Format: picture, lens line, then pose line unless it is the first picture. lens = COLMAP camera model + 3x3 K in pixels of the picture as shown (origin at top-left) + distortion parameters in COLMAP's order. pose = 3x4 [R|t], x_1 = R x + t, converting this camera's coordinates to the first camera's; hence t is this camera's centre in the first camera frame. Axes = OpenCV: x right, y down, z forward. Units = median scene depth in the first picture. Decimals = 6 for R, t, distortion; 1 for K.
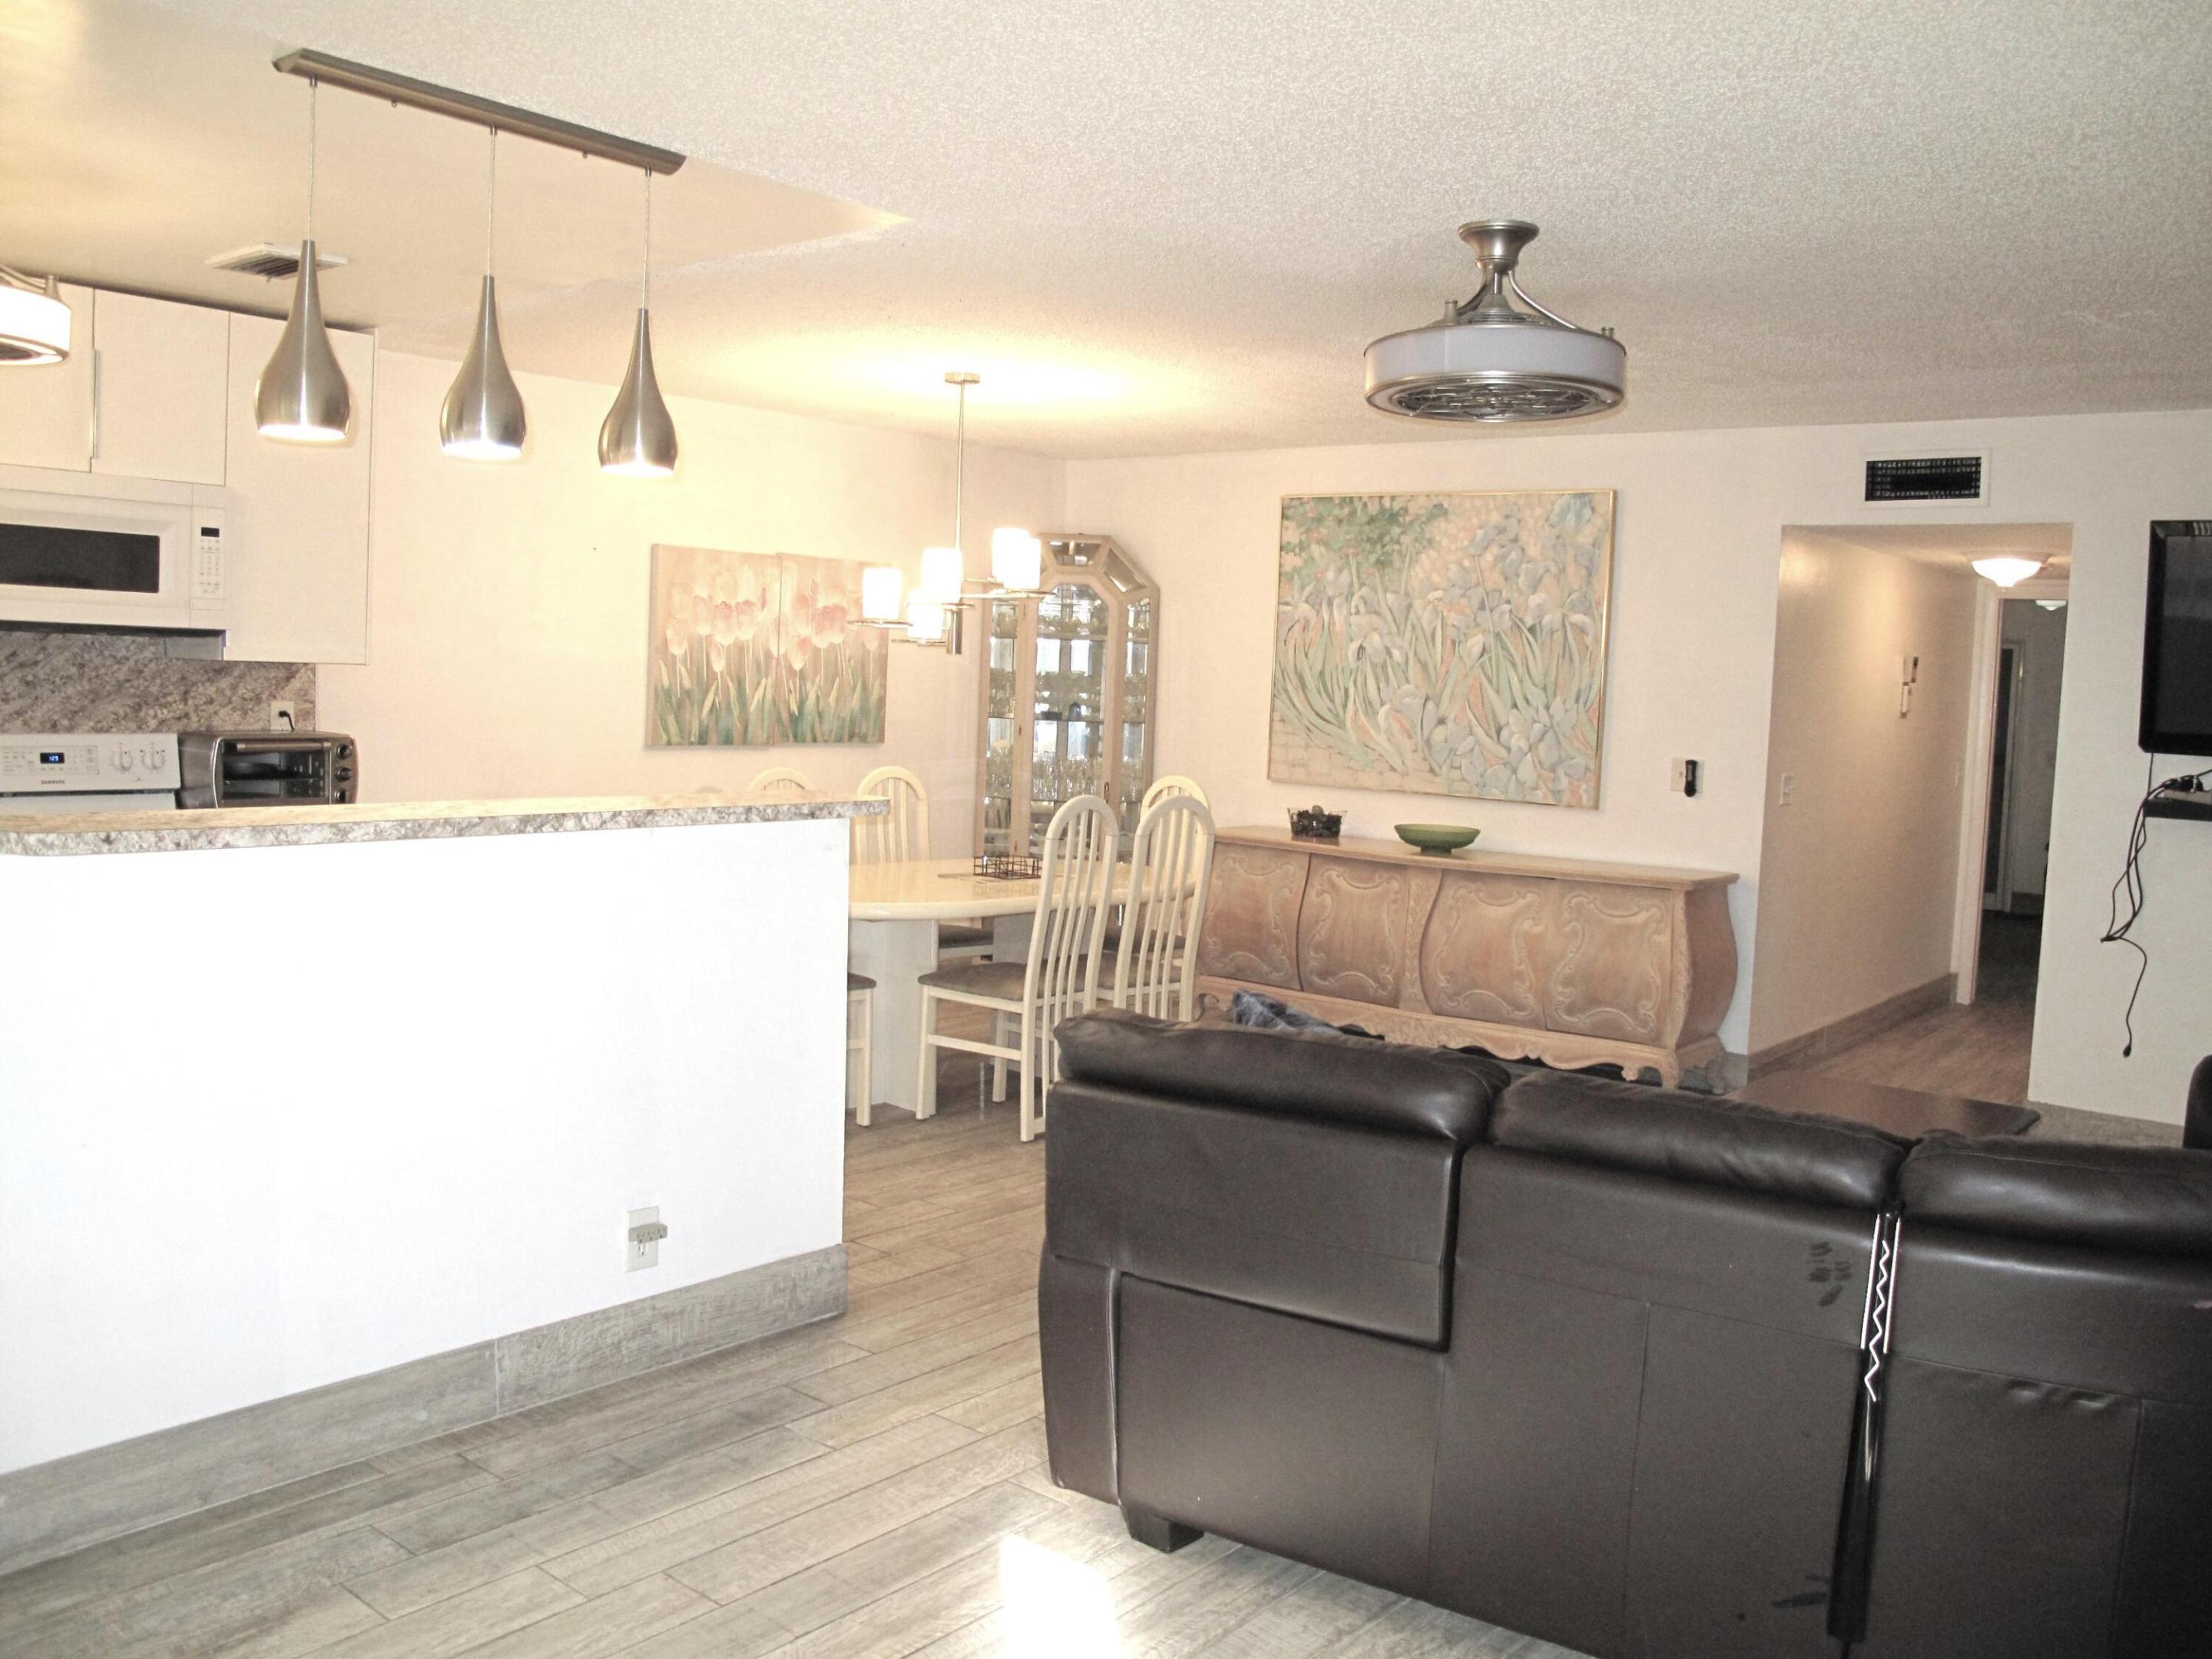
lens RADIAL K [[1847.6, 0, 1104.6], [0, 1847.6, 817.3], [0, 0, 1]] dist [-0.156992, 0.129756]
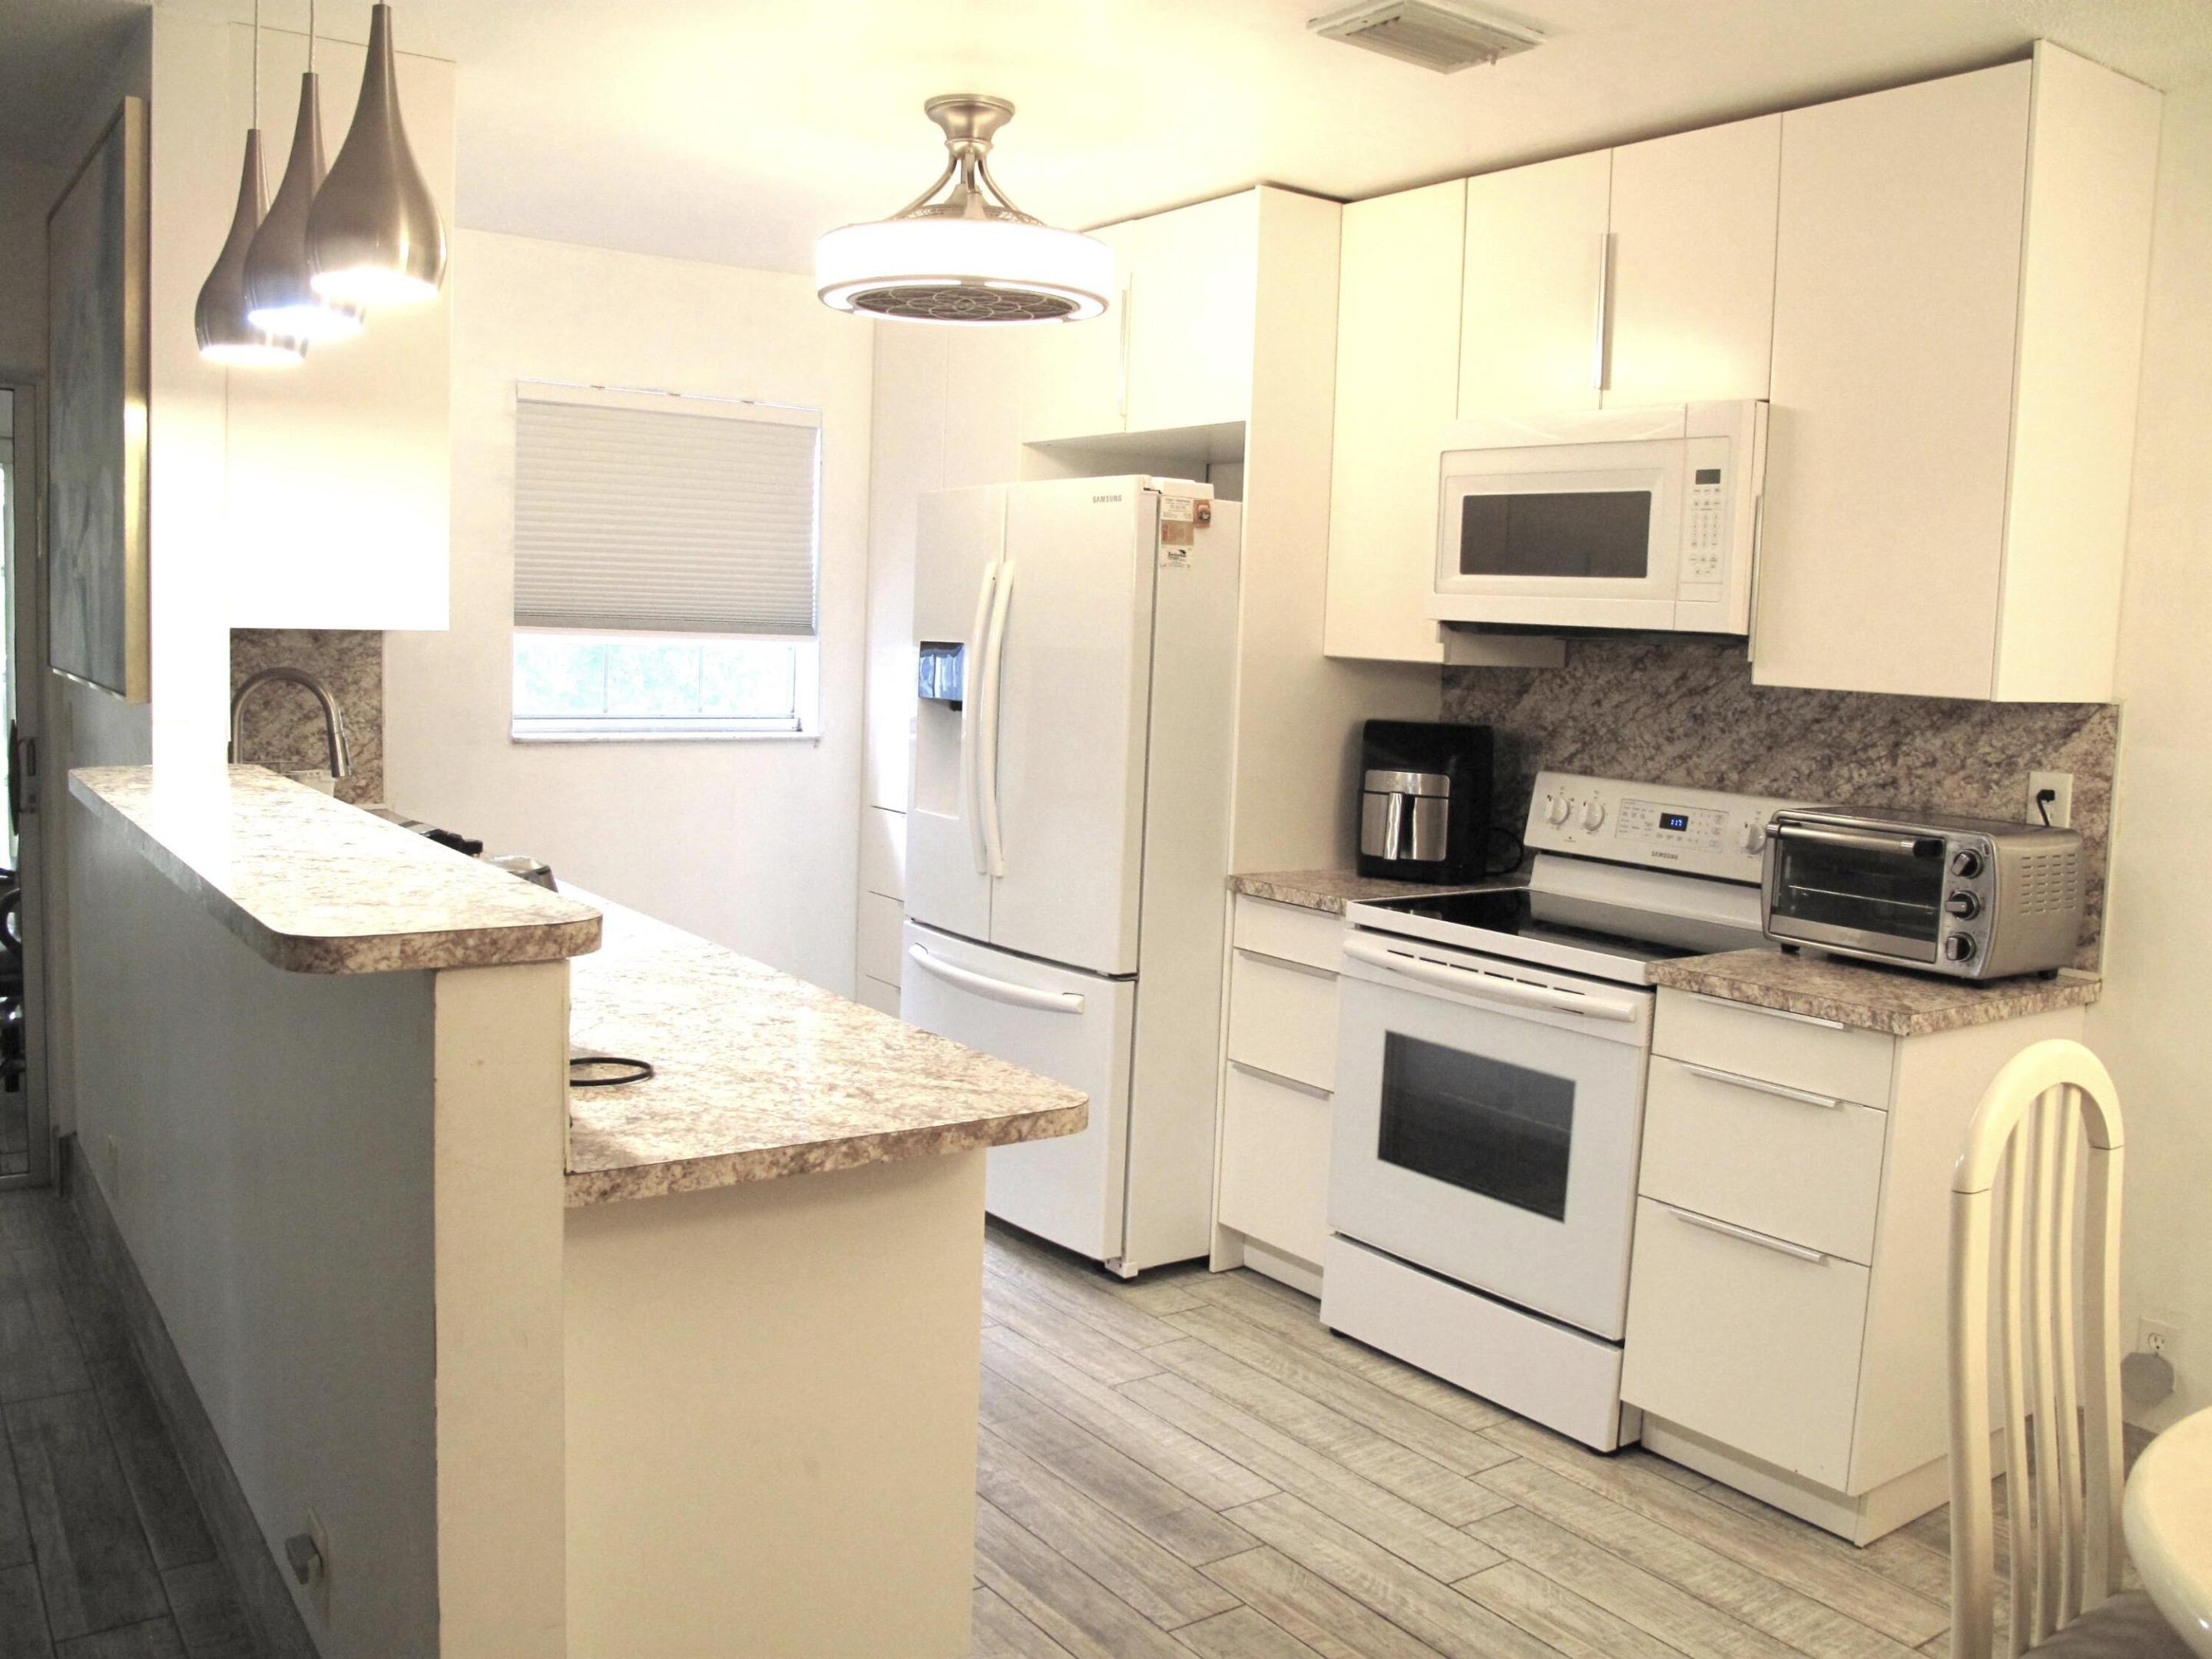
lens RADIAL K [[1847.6, 0, 1104.6], [0, 1847.6, 817.3], [0, 0, 1]] dist [-0.156992, 0.129756]
pose [[-0.256231, 0.052498, -0.965189, 0.122600], [-0.121861, 0.988803, 0.086133, -0.051512], [0.958903, 0.139689, -0.246964, 0.705286]]
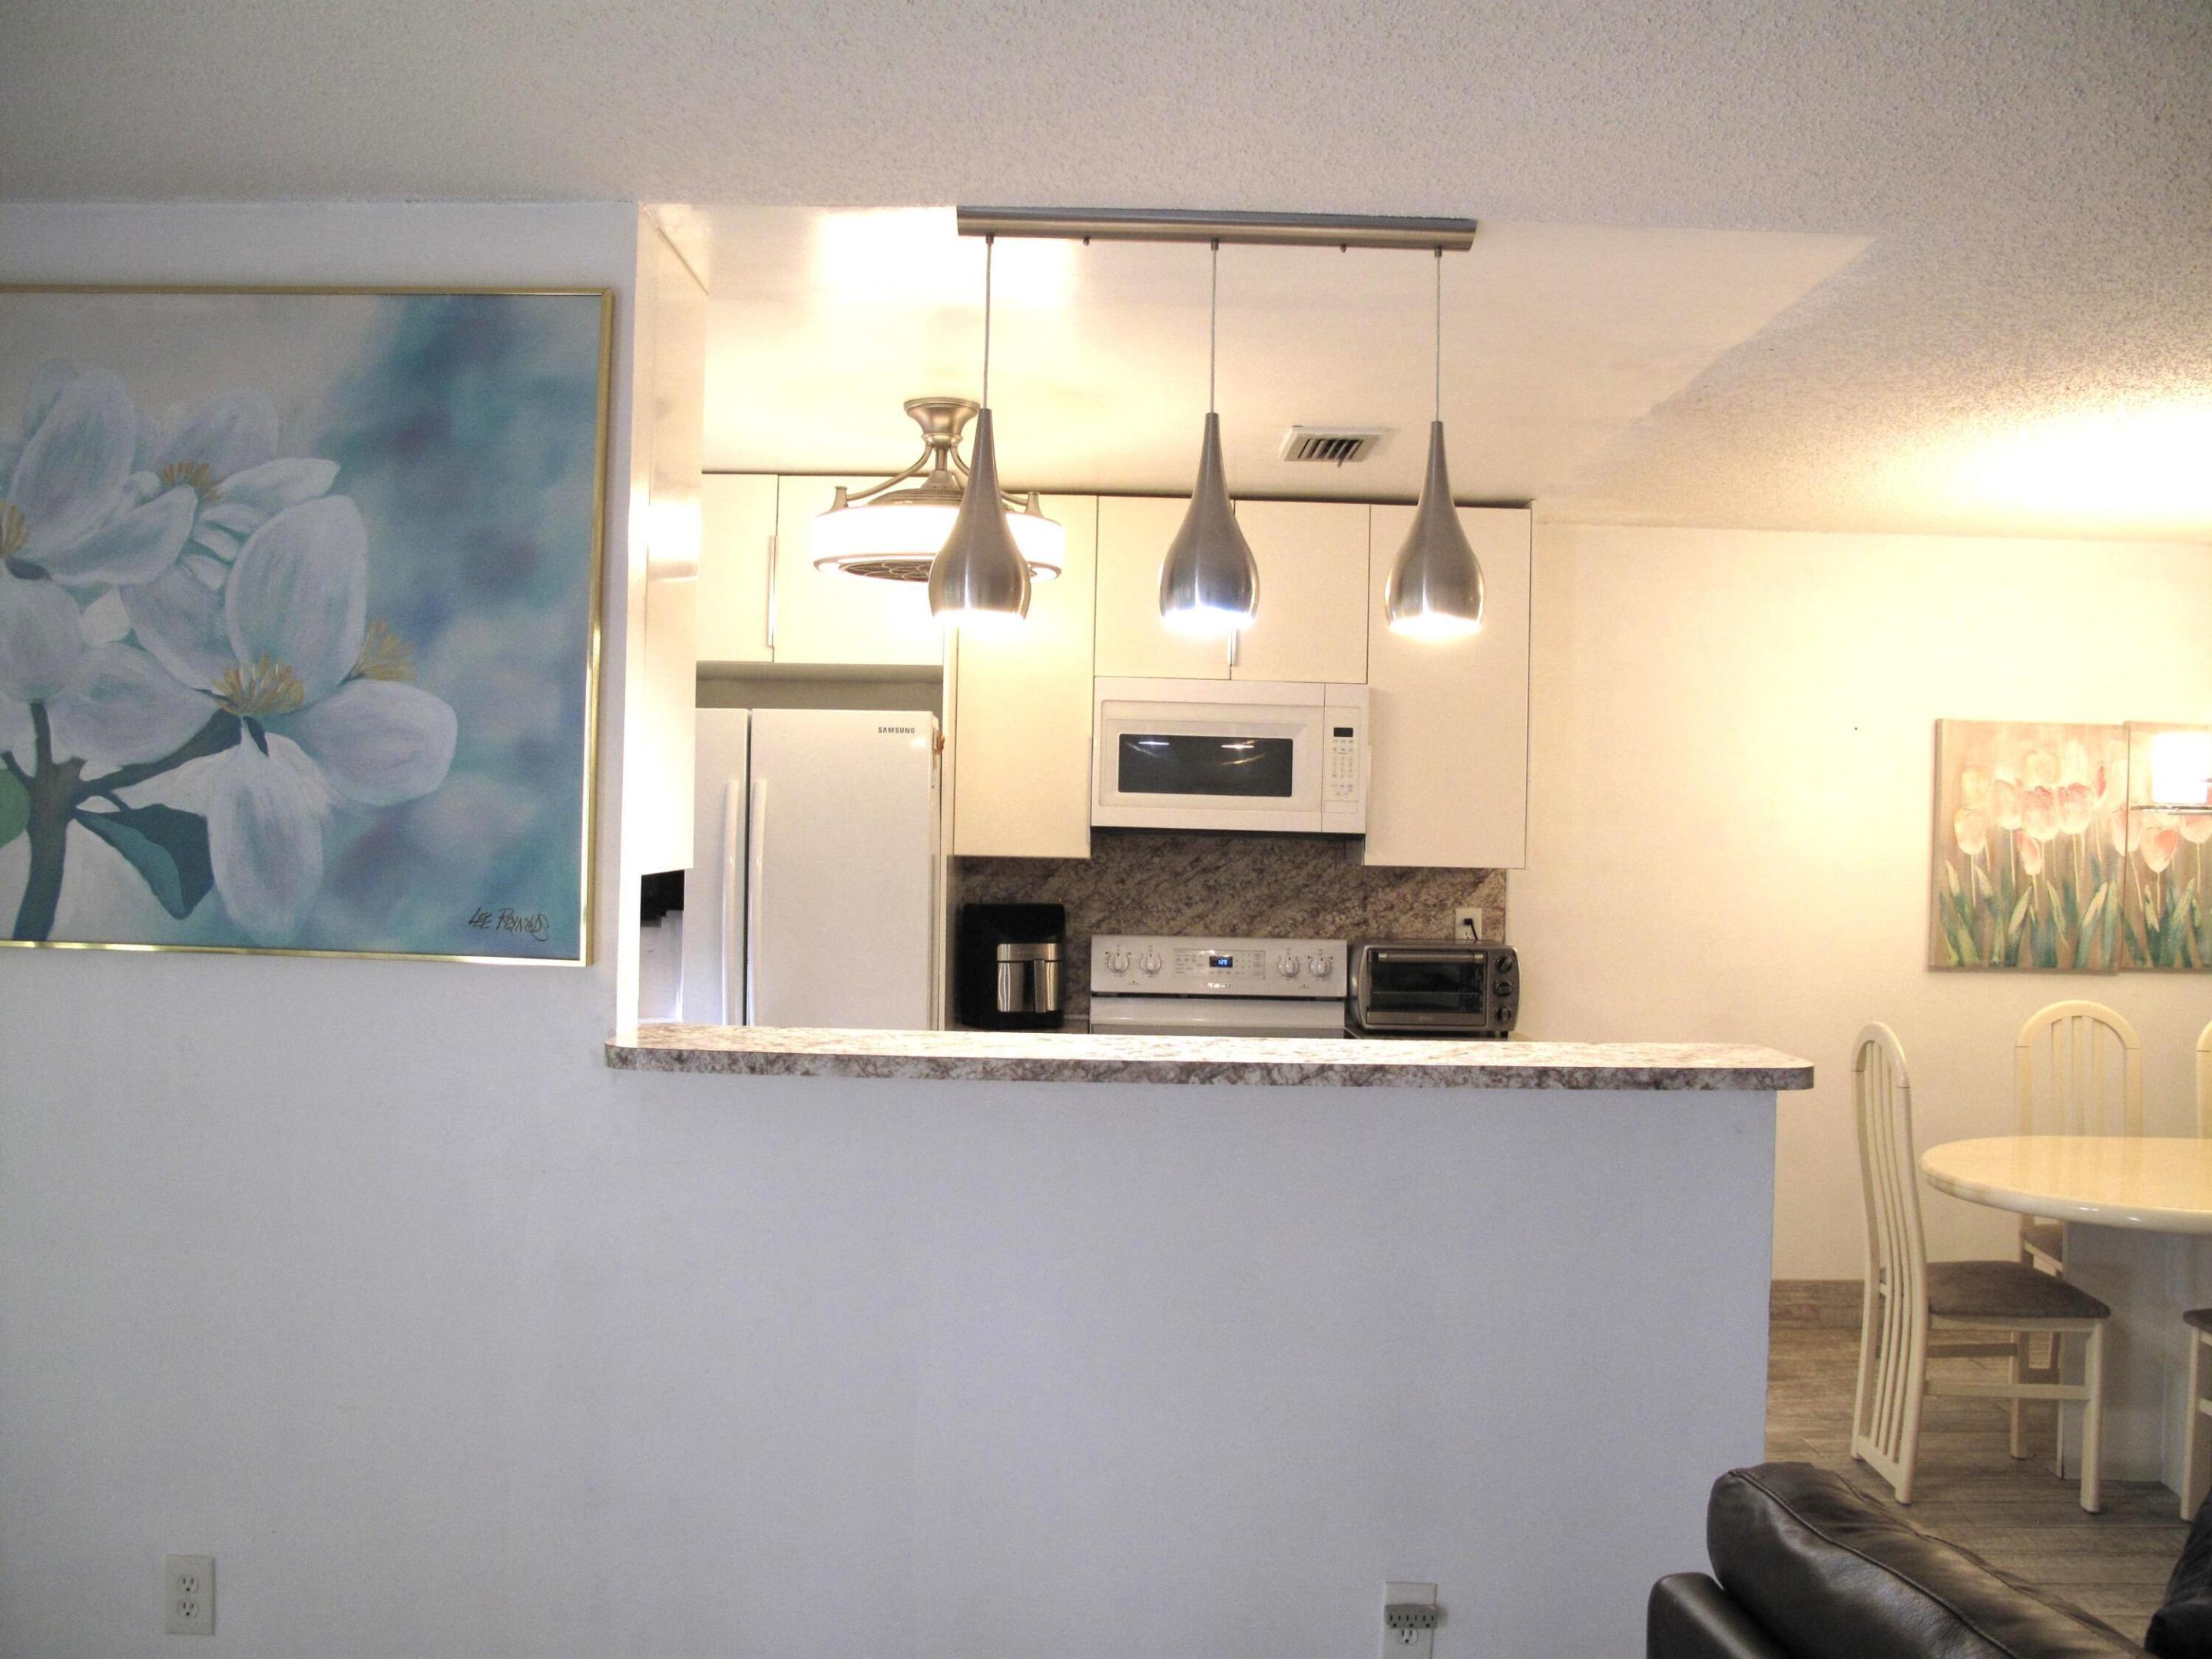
lens RADIAL K [[1847.4, 0, 1106.0], [0, 1847.4, 829.5], [0, 0, 1]] dist [-0.152702, 0.112927]
pose [[0.634553, -0.024194, -0.772501, 0.133229], [-0.055136, 0.995546, -0.076470, -0.017878], [0.770910, 0.091117, 0.630393, 0.203768]]
